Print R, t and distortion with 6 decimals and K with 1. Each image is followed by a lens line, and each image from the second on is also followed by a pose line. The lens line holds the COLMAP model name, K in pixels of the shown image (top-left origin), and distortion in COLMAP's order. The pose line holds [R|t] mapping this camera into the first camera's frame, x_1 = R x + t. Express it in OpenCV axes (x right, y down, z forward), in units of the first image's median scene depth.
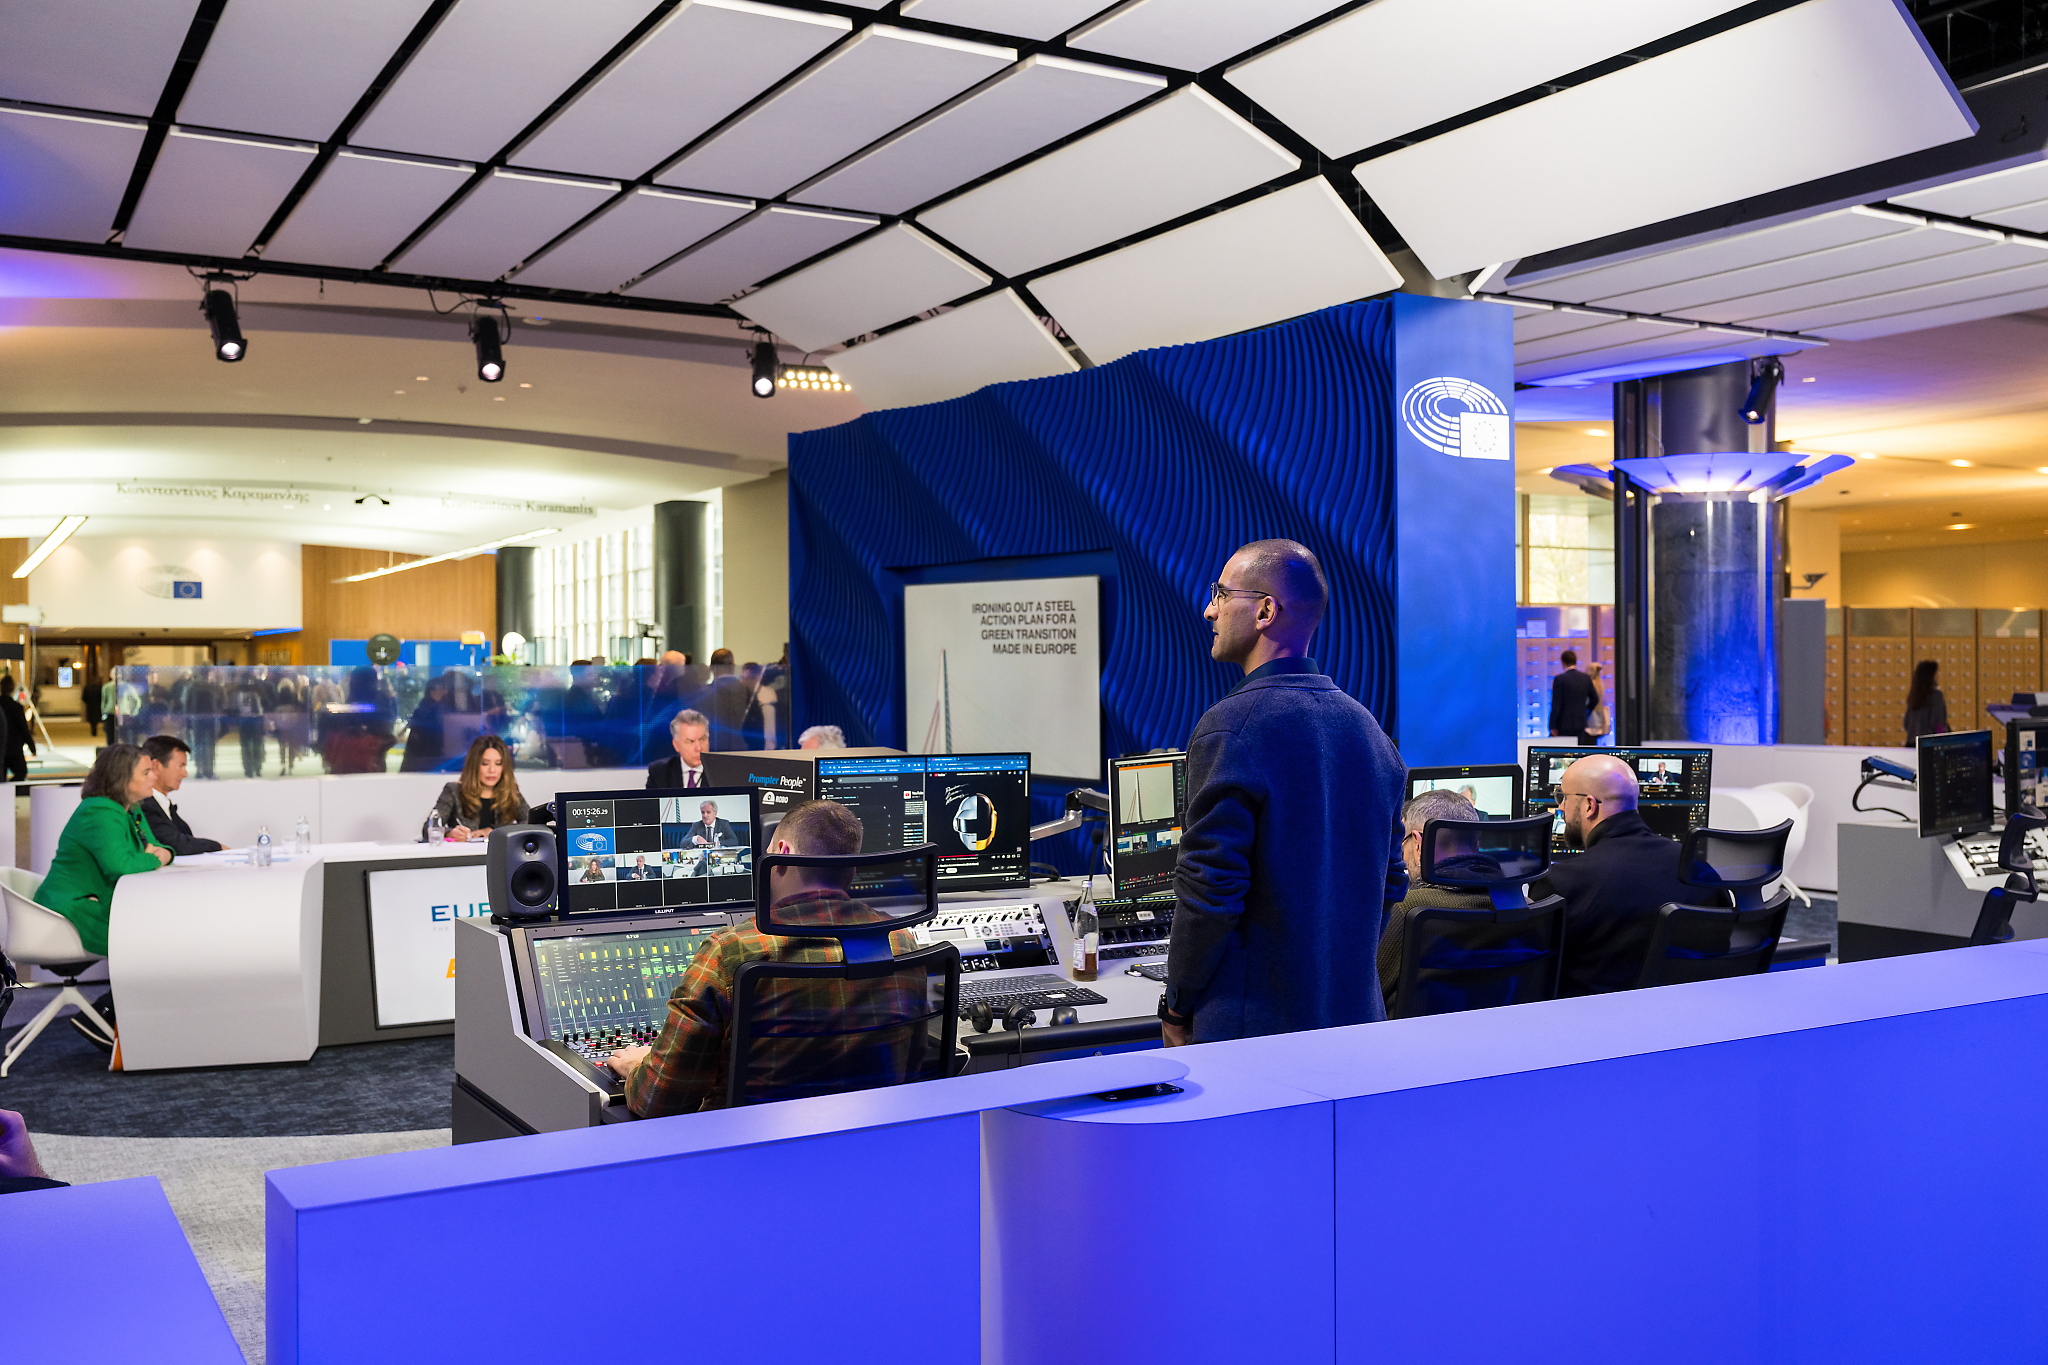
lens RADIAL K [[1898.4, 0, 1026.3], [0, 1898.4, 685.7], [0, 0, 1]] dist [-0.002705, 0.000000]
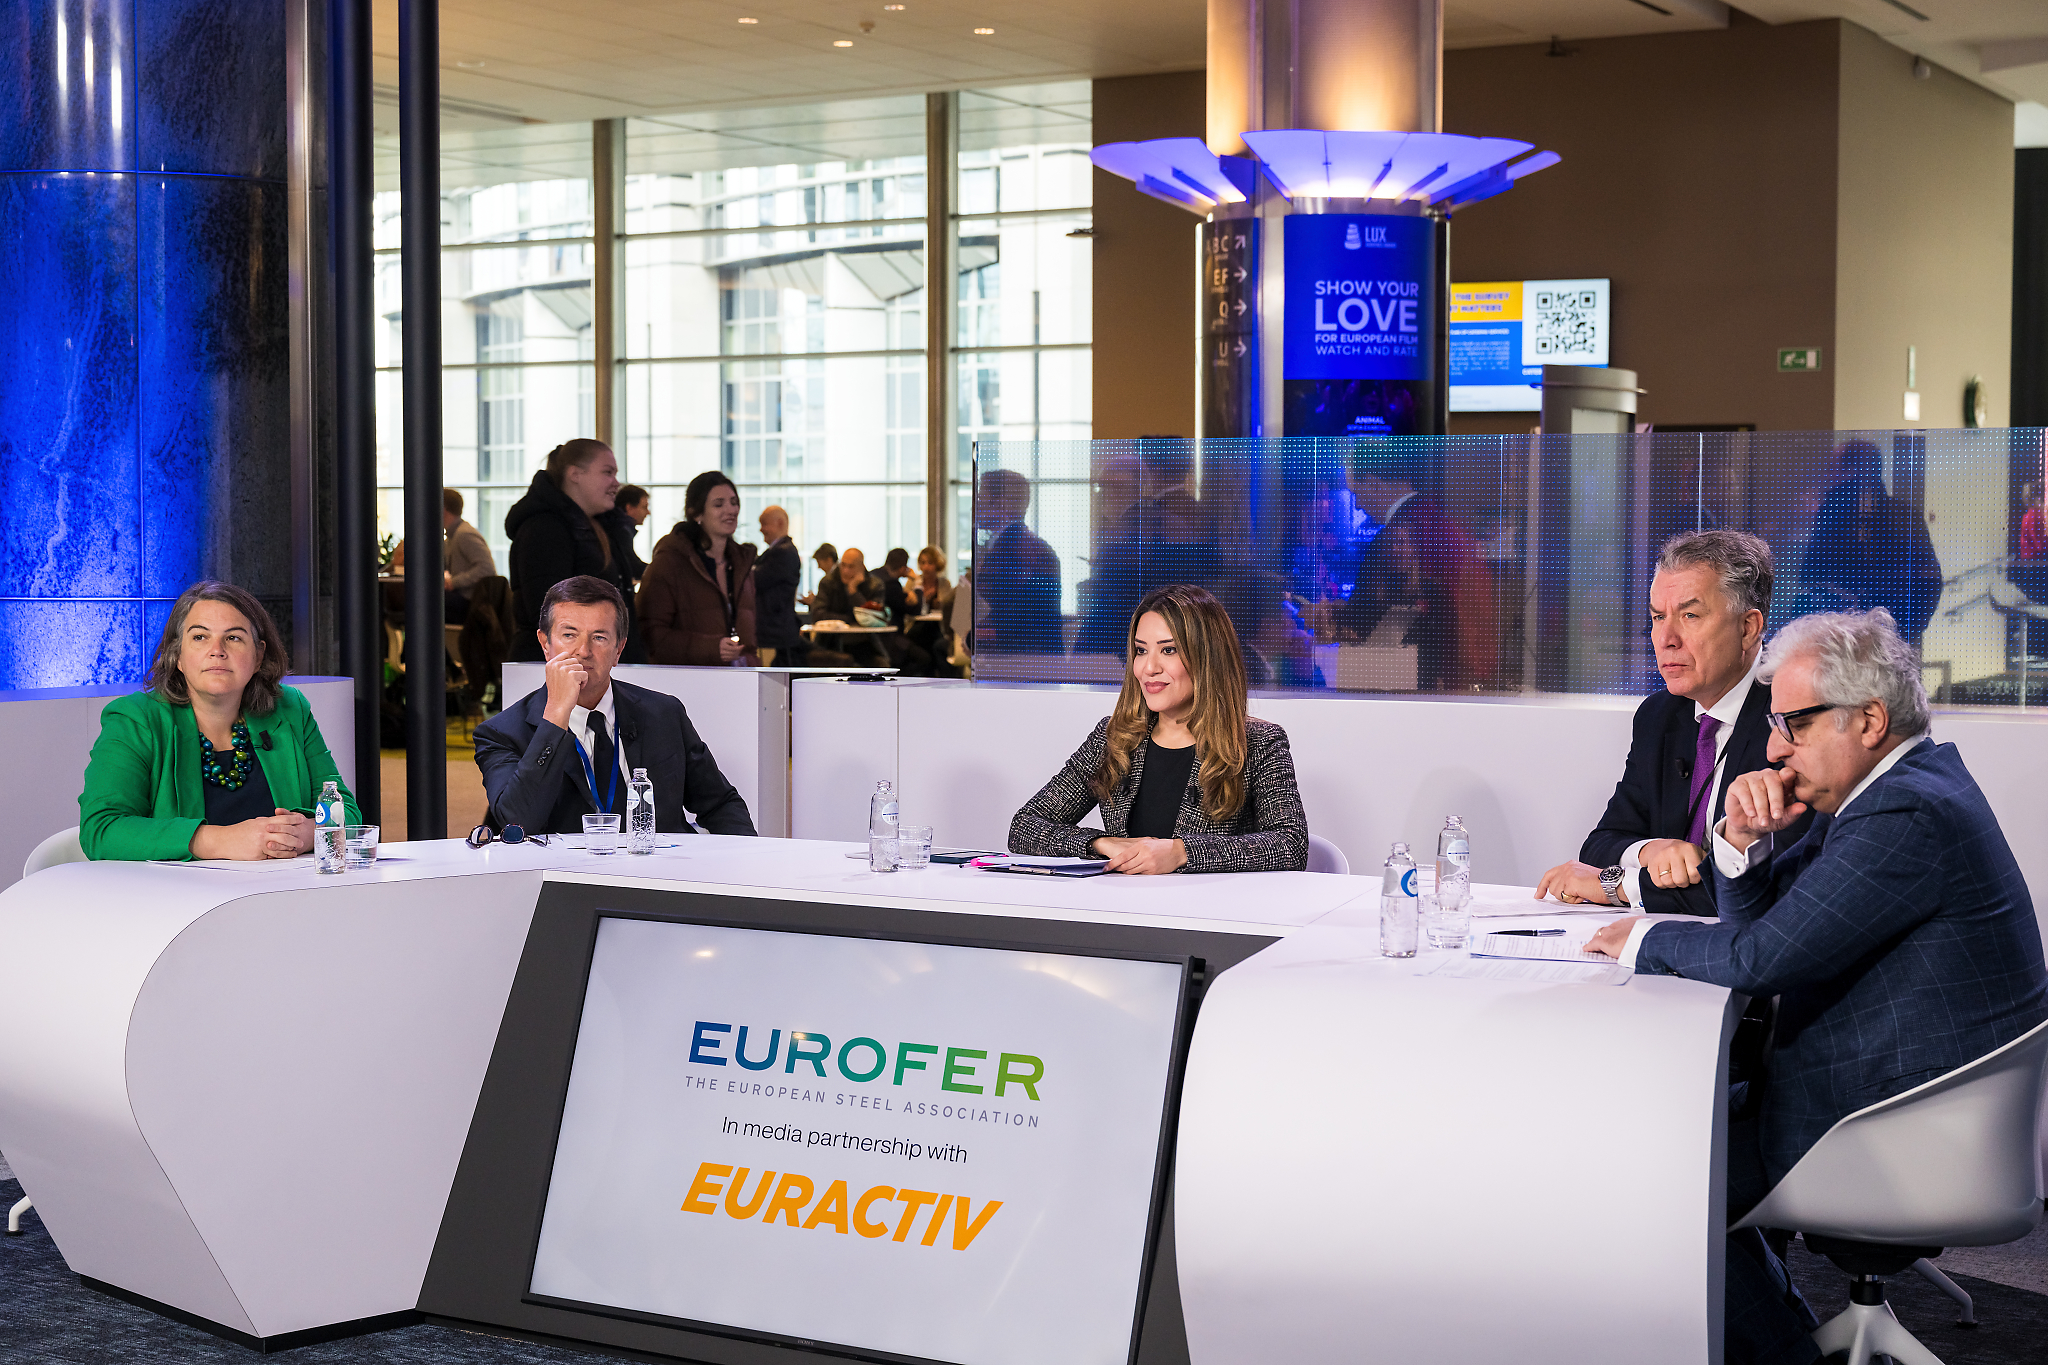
lens RADIAL K [[3144.2, 0, 1006.9], [0, 3144.2, 686.5], [0, 0, 1]] dist [0.012165, 0.000000]
pose [[0.478119, 0.053924, -0.876638, 0.230934], [-0.009700, 0.998377, 0.056122, 0.009062], [0.878241, -0.018330, 0.477866, 0.614588]]
